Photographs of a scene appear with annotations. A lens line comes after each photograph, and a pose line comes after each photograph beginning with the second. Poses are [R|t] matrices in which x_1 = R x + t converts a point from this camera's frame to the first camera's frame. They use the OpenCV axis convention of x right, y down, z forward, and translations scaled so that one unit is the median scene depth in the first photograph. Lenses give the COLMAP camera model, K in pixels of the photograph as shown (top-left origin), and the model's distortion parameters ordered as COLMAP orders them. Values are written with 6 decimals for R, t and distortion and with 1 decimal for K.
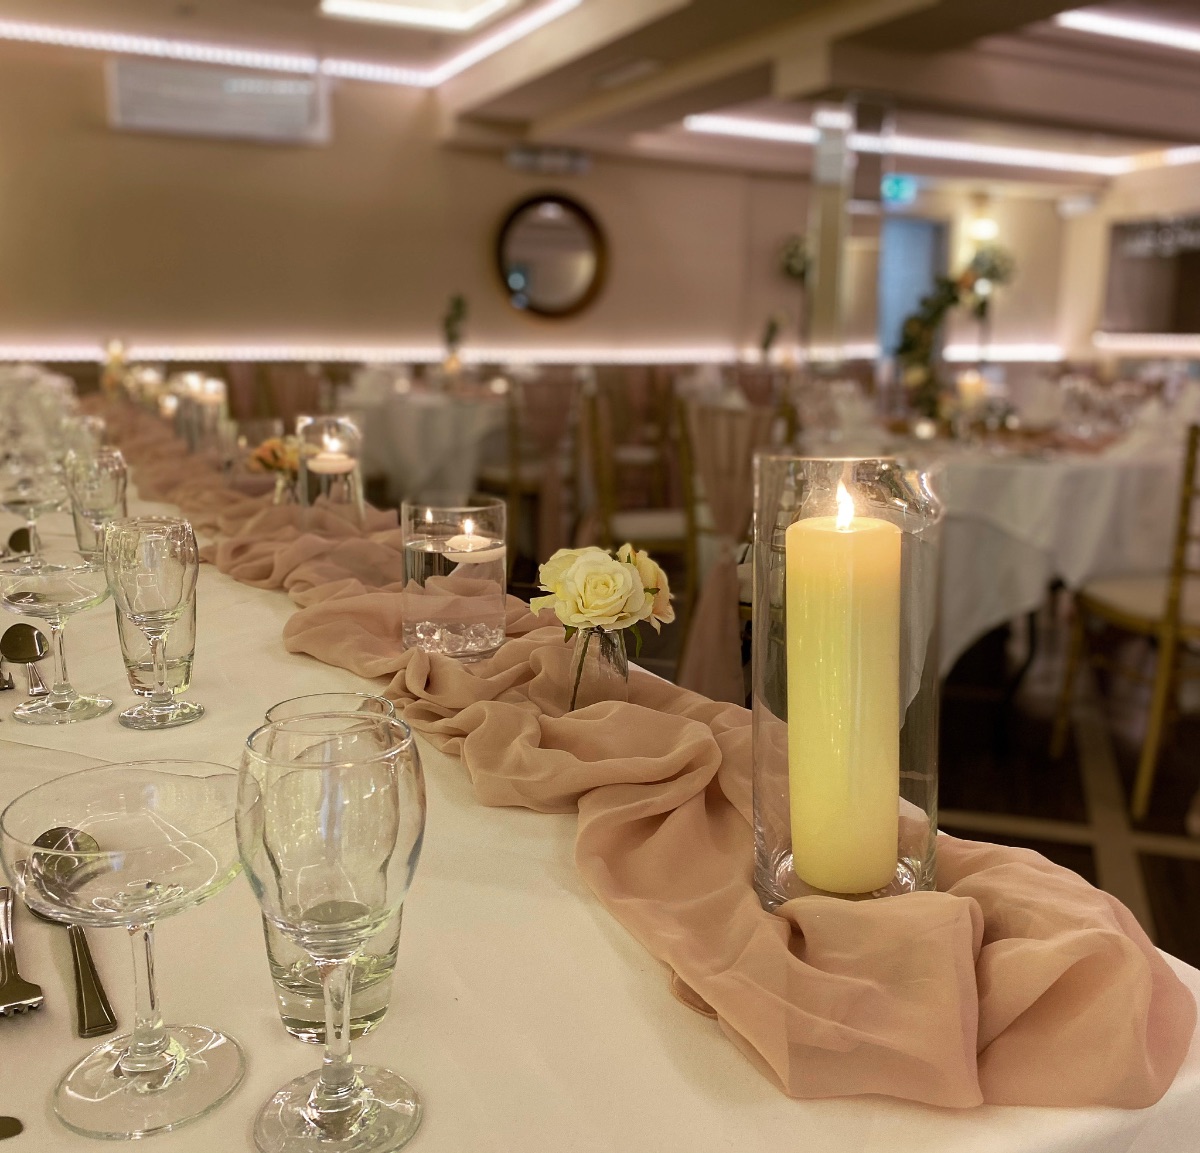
lens RADIAL K [[1176.9, 0, 600.0], [0, 1176.9, 576.5], [0, 0, 1]] dist [-0.000996, -0.016682]
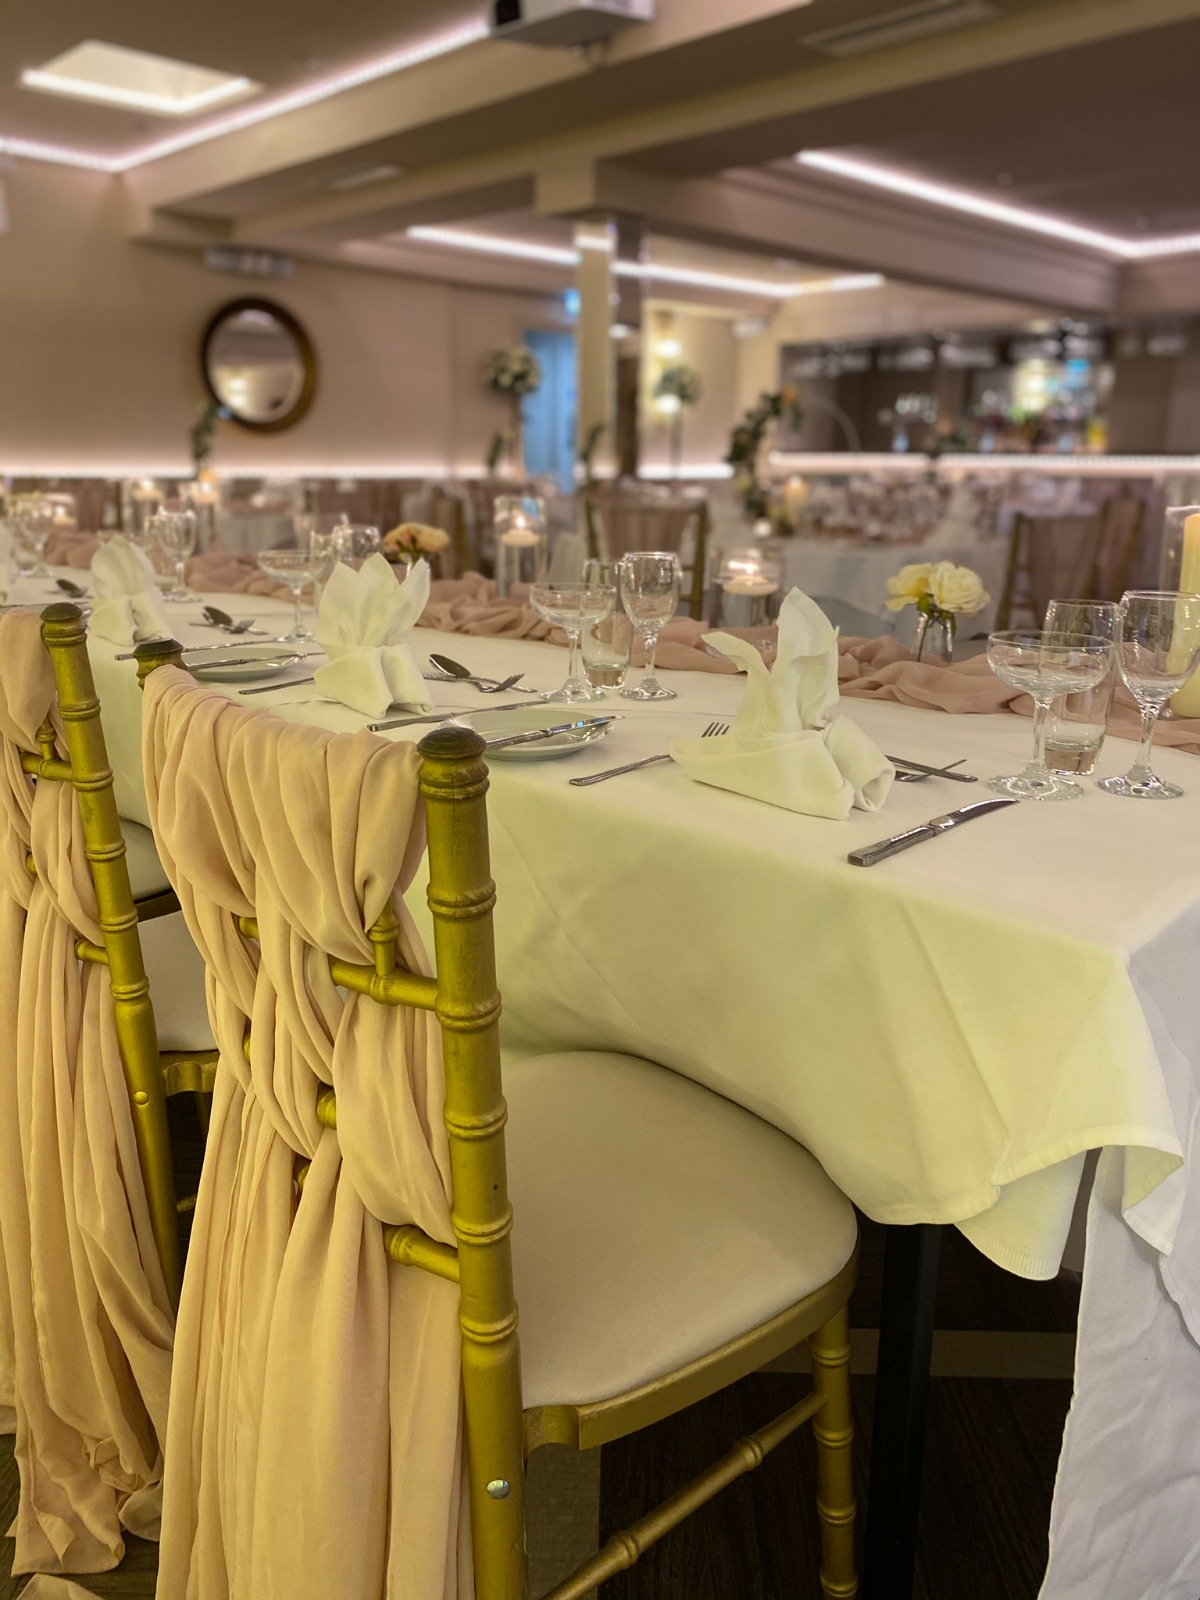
lens RADIAL K [[1278.6, 0, 600.0], [0, 1278.6, 800.0], [0, 0, 1]] dist [-0.023876, 0.038771]
pose [[0.946479, -0.085763, 0.311164, -0.133776], [0.067618, 0.995346, 0.068660, 0.019783], [-0.315605, -0.043945, 0.947873, -0.063913]]
